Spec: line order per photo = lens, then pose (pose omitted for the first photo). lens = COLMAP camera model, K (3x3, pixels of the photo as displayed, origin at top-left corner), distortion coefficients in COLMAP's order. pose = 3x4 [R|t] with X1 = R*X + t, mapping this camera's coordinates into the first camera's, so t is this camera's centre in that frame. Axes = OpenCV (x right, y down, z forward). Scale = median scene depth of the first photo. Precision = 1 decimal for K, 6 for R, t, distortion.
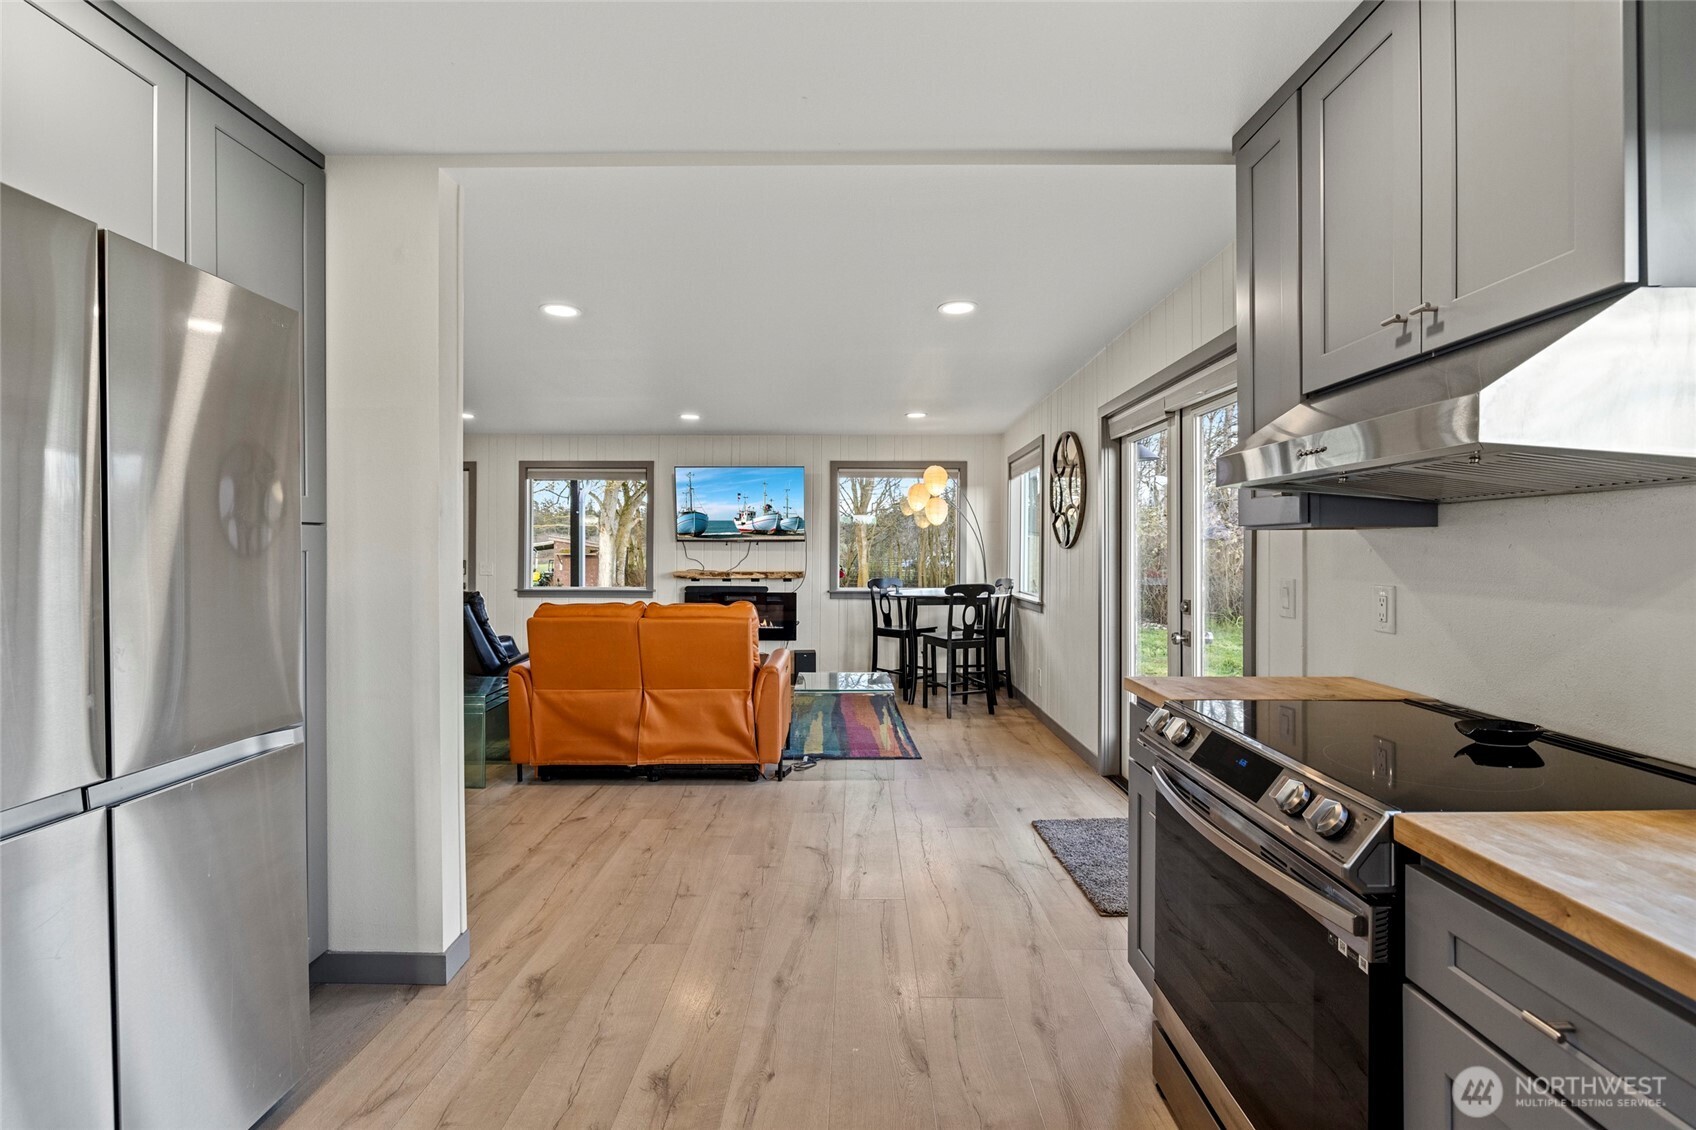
lens RADIAL K [[752.3, 0, 843.4], [0, 752.3, 552.9], [0, 0, 1]] dist [-0.009041, 0.002424]
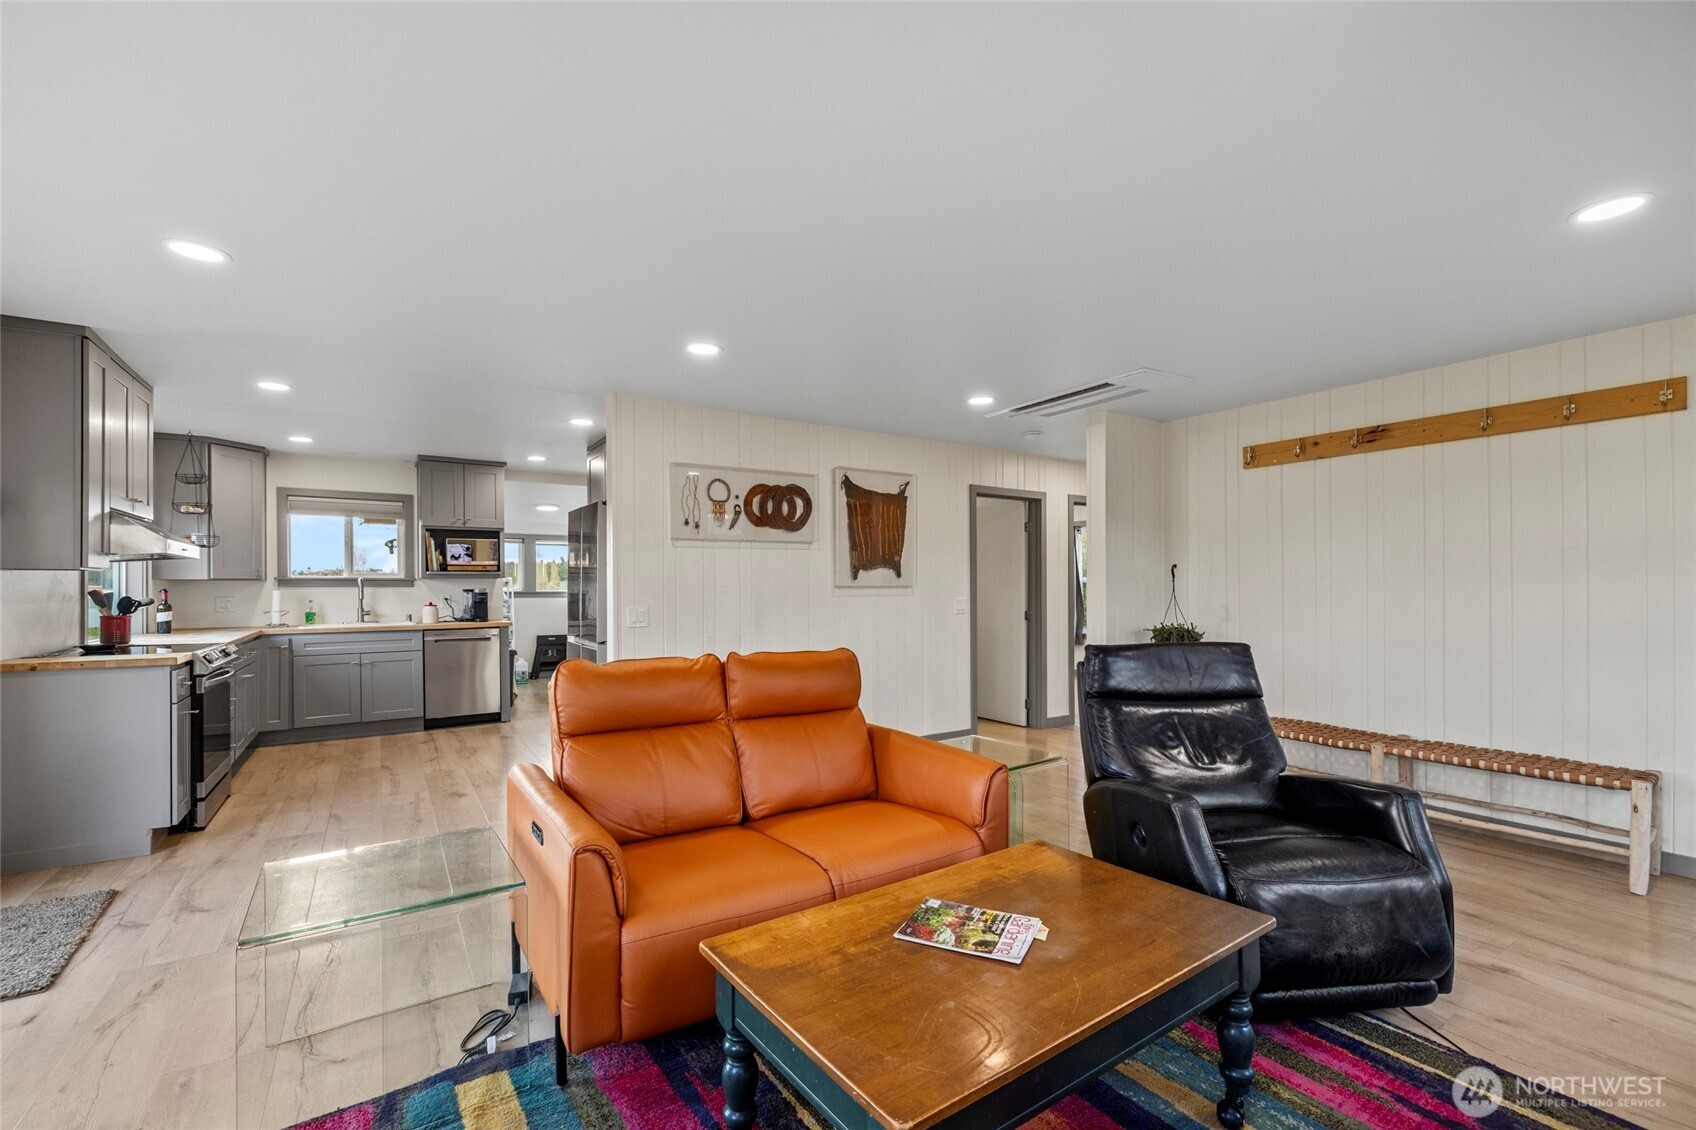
lens RADIAL K [[714.7, 0, 832.4], [0, 714.7, 595.5], [0, 0, 1]] dist [0.002435, 0.000269]
pose [[-0.835003, 0.007180, -0.550198, 0.015123], [0.000388, 0.999922, 0.012460, 0.003993], [0.550245, 0.010191, -0.834941, 1.647036]]
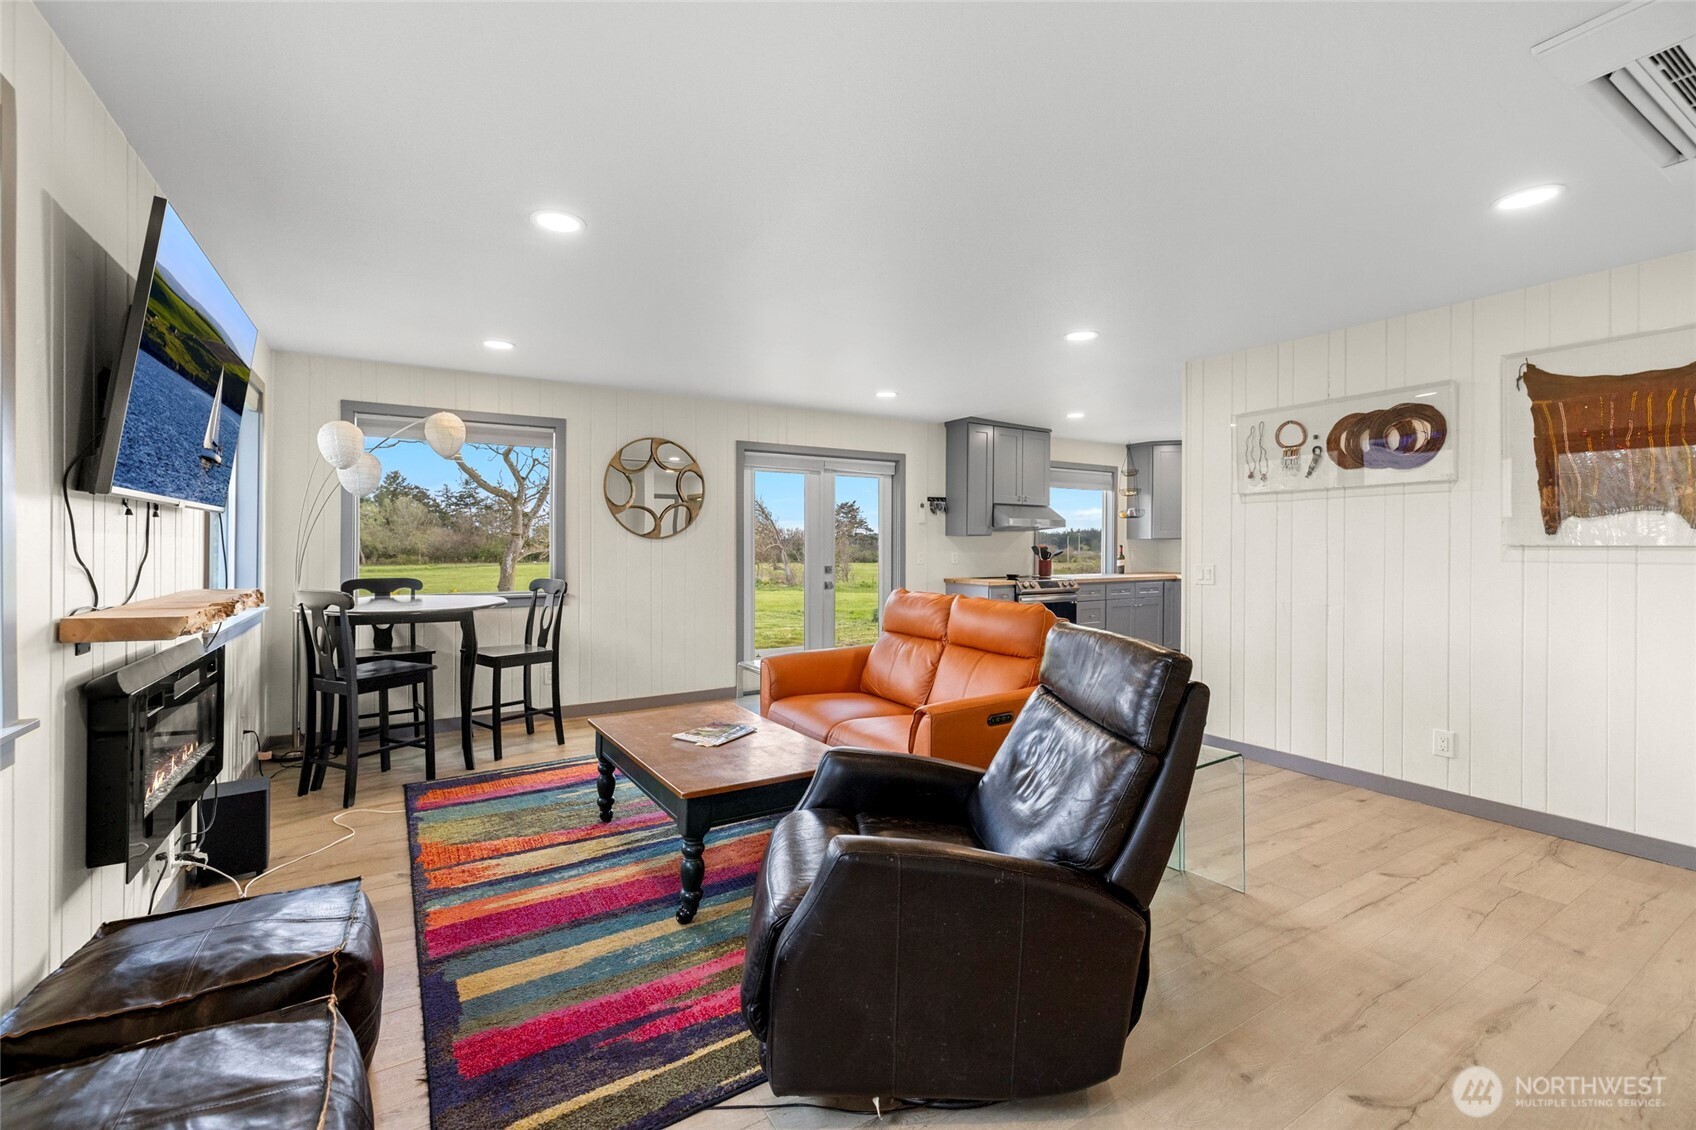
lens RADIAL K [[714.7, 0, 846.5], [0, 714.7, 540.2], [0, 0, 1]] dist [0.002435, 0.000269]
pose [[-0.536746, 0.002474, 0.843740, -0.965289], [-0.000582, 0.999994, -0.003302, 0.000720], [-0.843744, -0.002264, -0.536741, 1.637562]]
